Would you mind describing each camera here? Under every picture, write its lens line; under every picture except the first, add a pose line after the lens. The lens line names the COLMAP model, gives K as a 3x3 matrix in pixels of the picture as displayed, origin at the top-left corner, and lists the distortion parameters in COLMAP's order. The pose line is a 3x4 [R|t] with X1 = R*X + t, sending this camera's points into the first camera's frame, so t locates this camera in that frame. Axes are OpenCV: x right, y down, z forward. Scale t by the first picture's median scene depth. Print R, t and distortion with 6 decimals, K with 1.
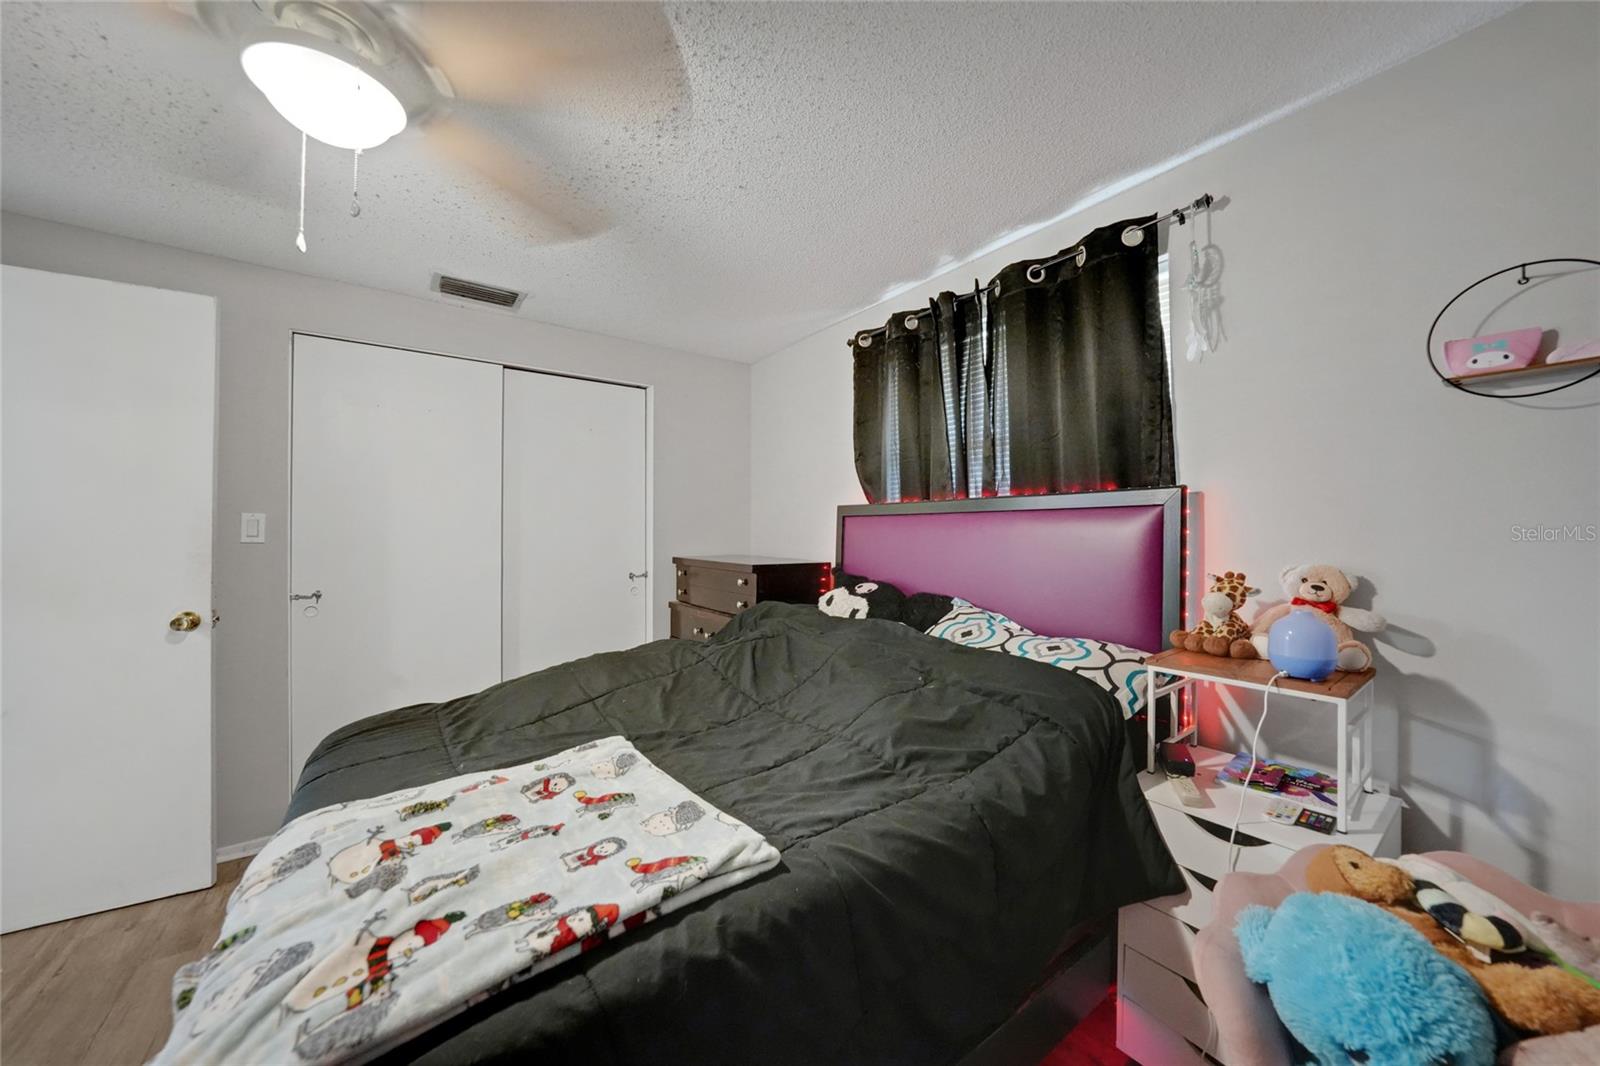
lens RADIAL K [[567.4, 0, 800.0], [0, 567.4, 533.0], [0, 0, 1]] dist [-0.014772, 0.000325]
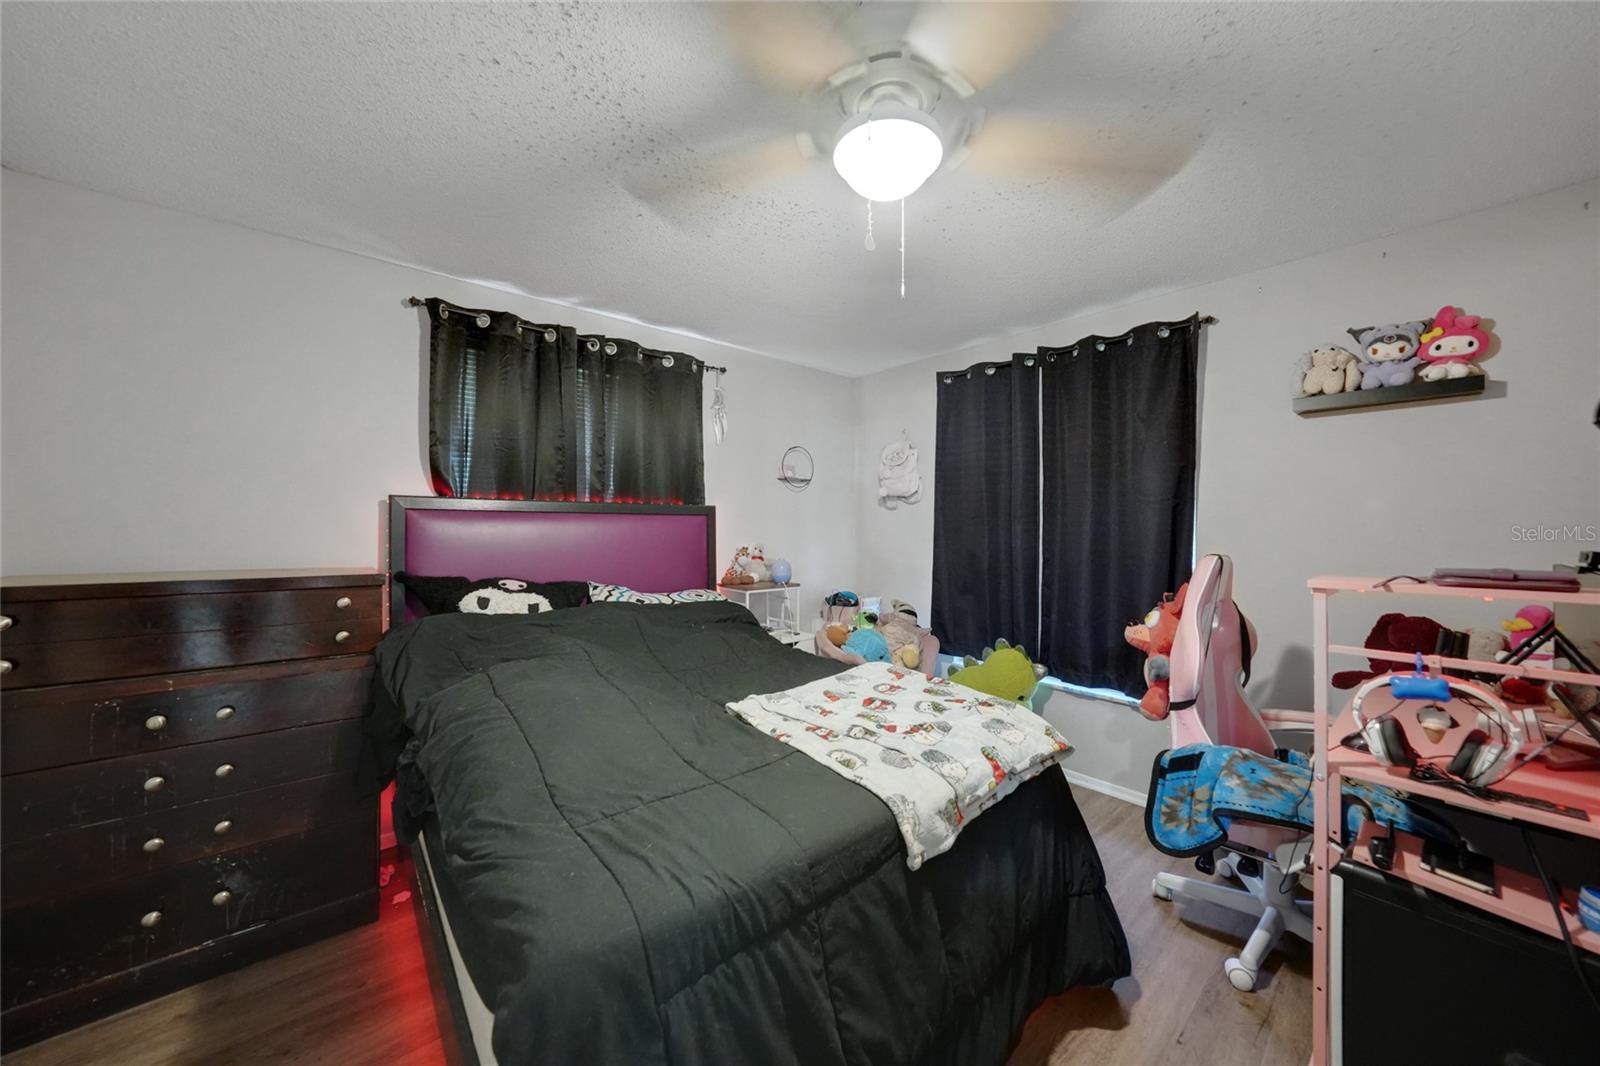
lens RADIAL K [[567.4, 0, 800.0], [0, 567.4, 533.0], [0, 0, 1]] dist [-0.014772, 0.000325]
pose [[-0.079114, -0.004233, 0.996857, -0.994751], [0.001641, 0.999989, 0.004376, 0.003806], [-0.996864, 0.001982, -0.079106, 0.629387]]
